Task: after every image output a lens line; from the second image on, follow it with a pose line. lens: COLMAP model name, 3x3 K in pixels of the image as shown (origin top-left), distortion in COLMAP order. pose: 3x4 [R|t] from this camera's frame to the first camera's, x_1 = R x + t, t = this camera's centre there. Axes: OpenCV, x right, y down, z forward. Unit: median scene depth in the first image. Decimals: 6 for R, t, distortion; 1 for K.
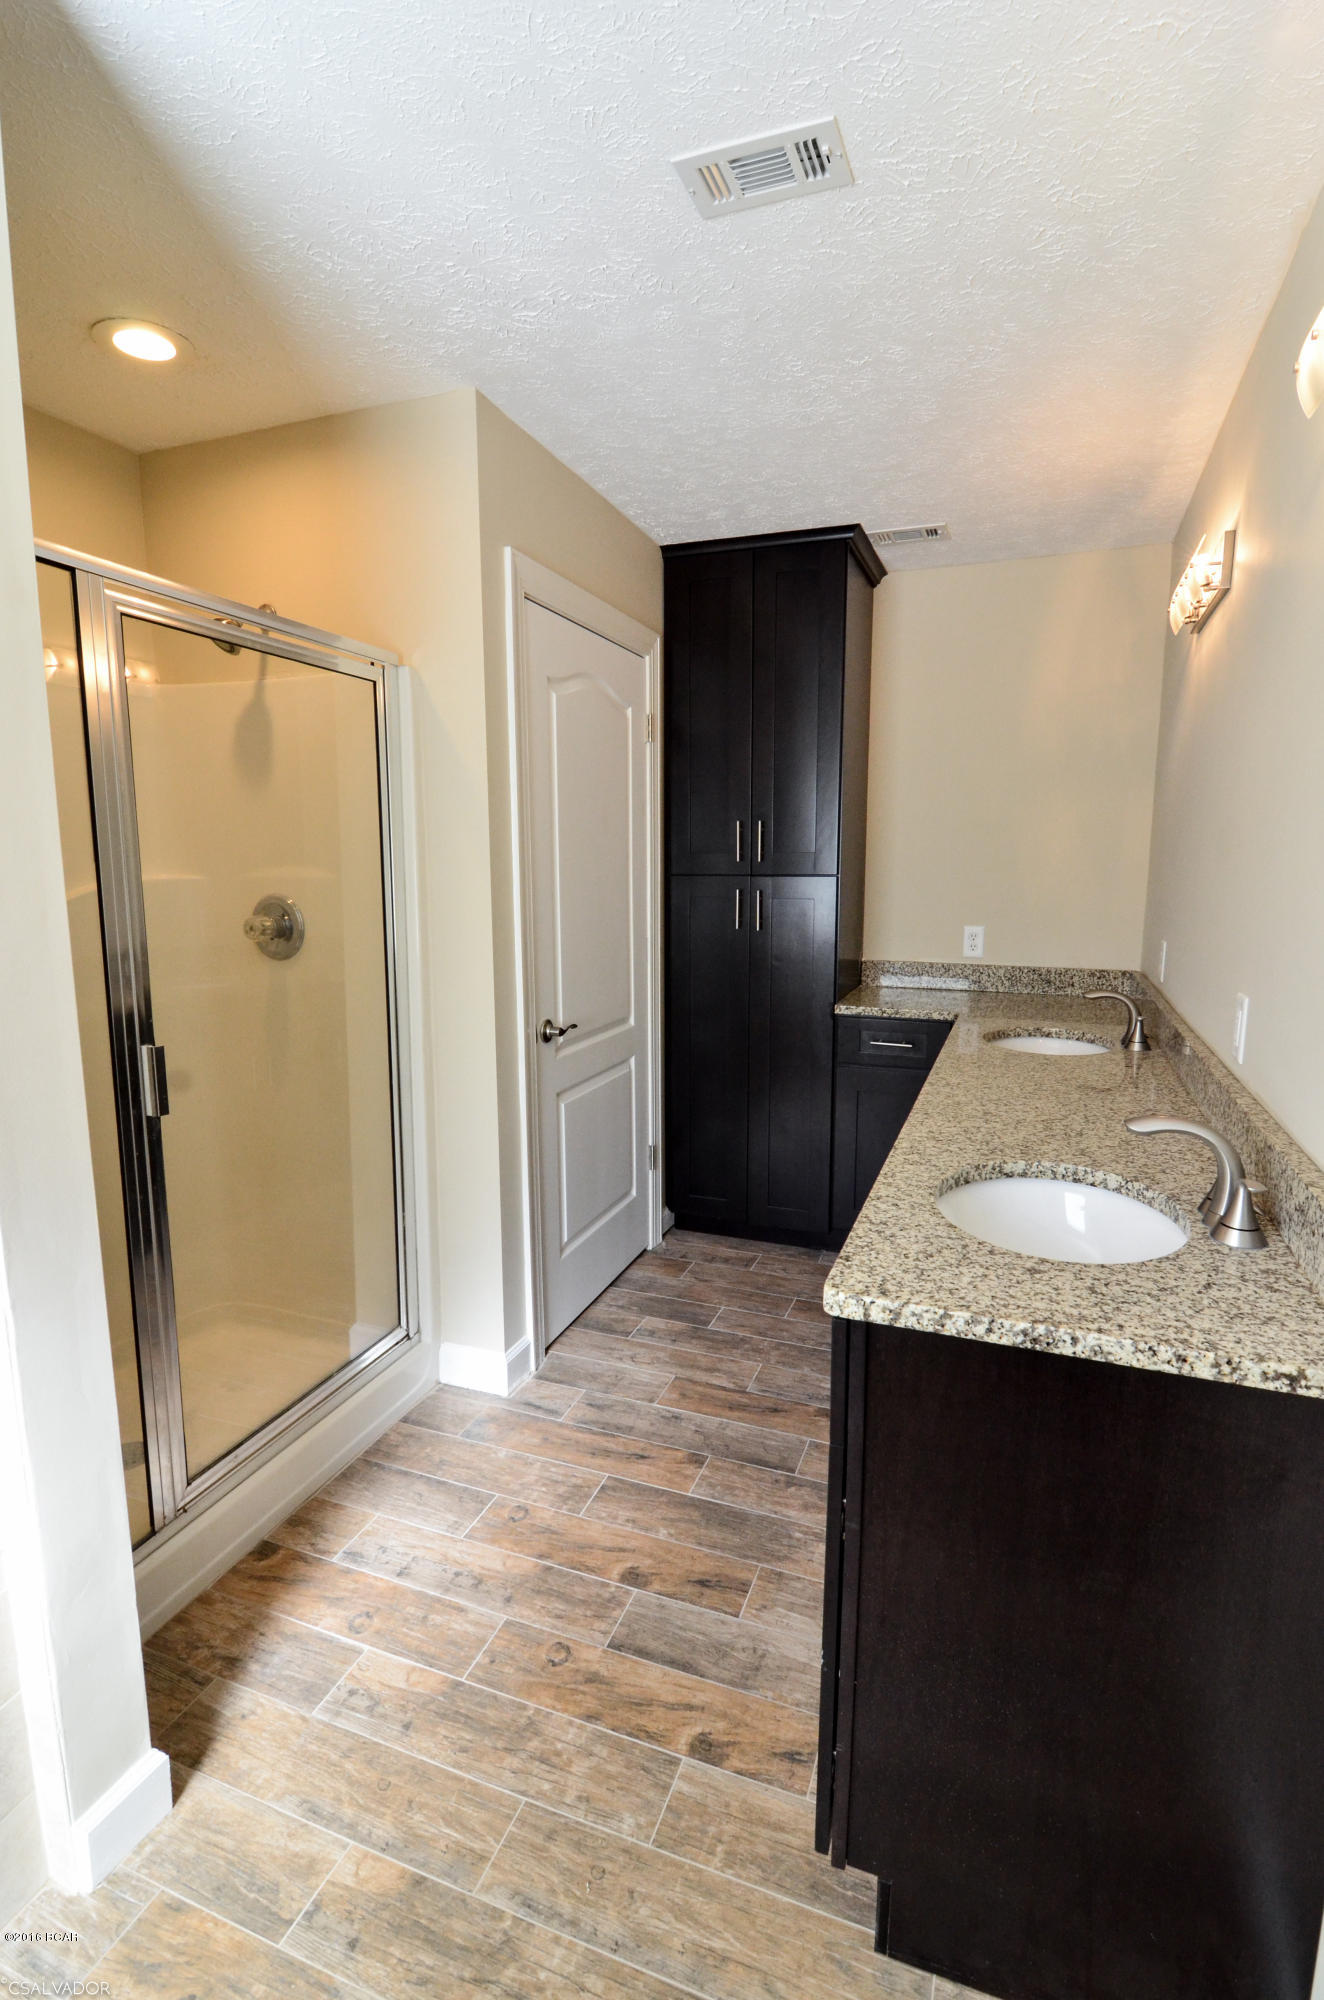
lens RADIAL K [[990.5, 0, 639.0], [0, 990.5, 1004.6], [0, 0, 1]] dist [0.008736, -0.010260]
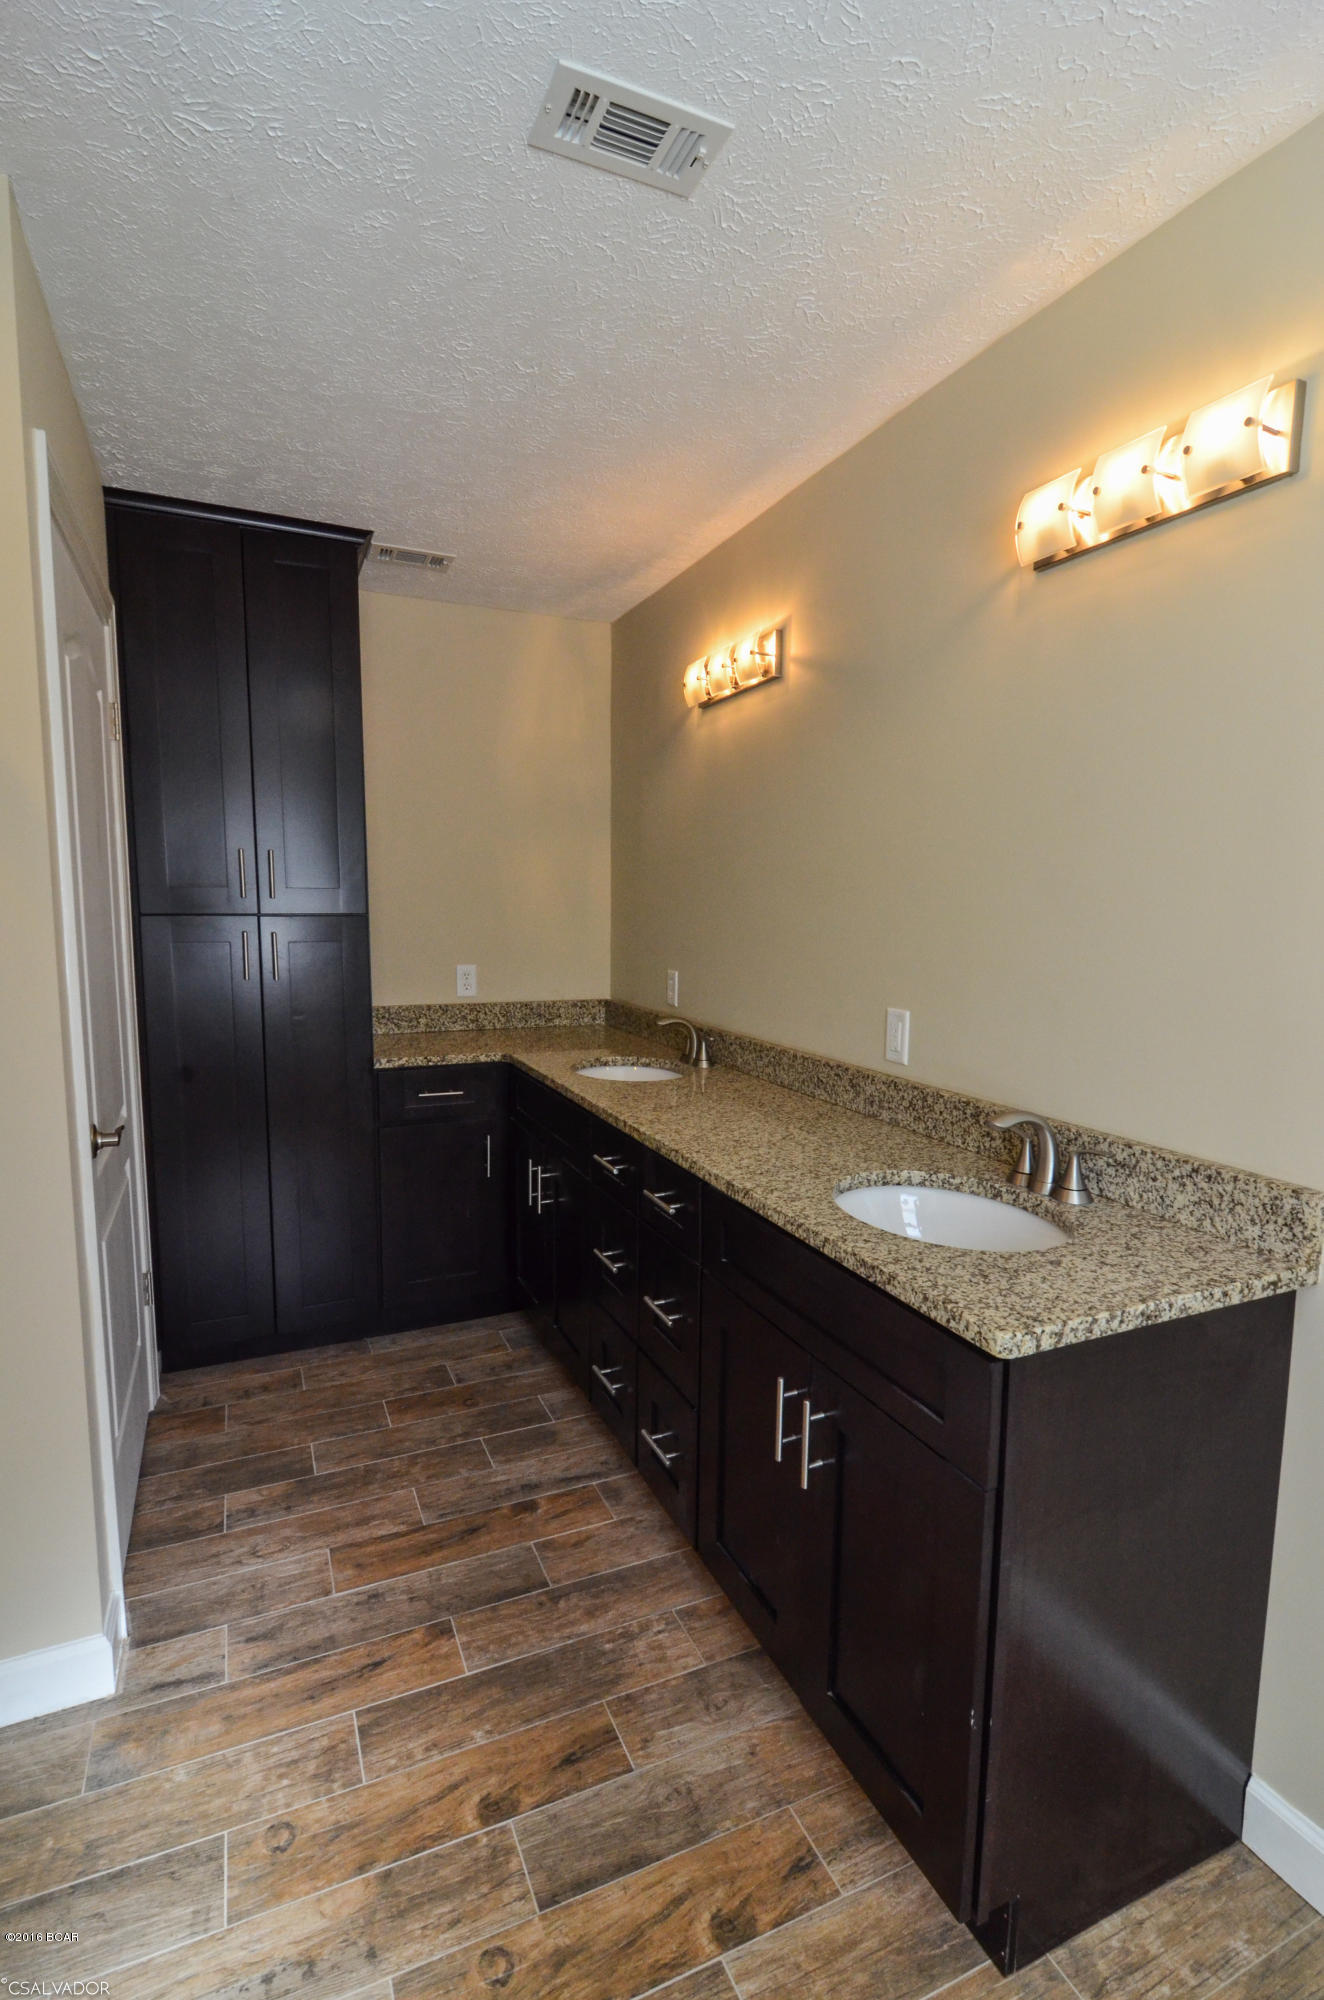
lens RADIAL K [[990.5, 0, 639.0], [0, 990.5, 1004.6], [0, 0, 1]] dist [0.008736, -0.010260]
pose [[0.690103, -0.072285, 0.720092, -0.446923], [0.099634, 0.995014, 0.004398, -0.046950], [-0.716820, 0.068711, 0.693865, 0.333351]]
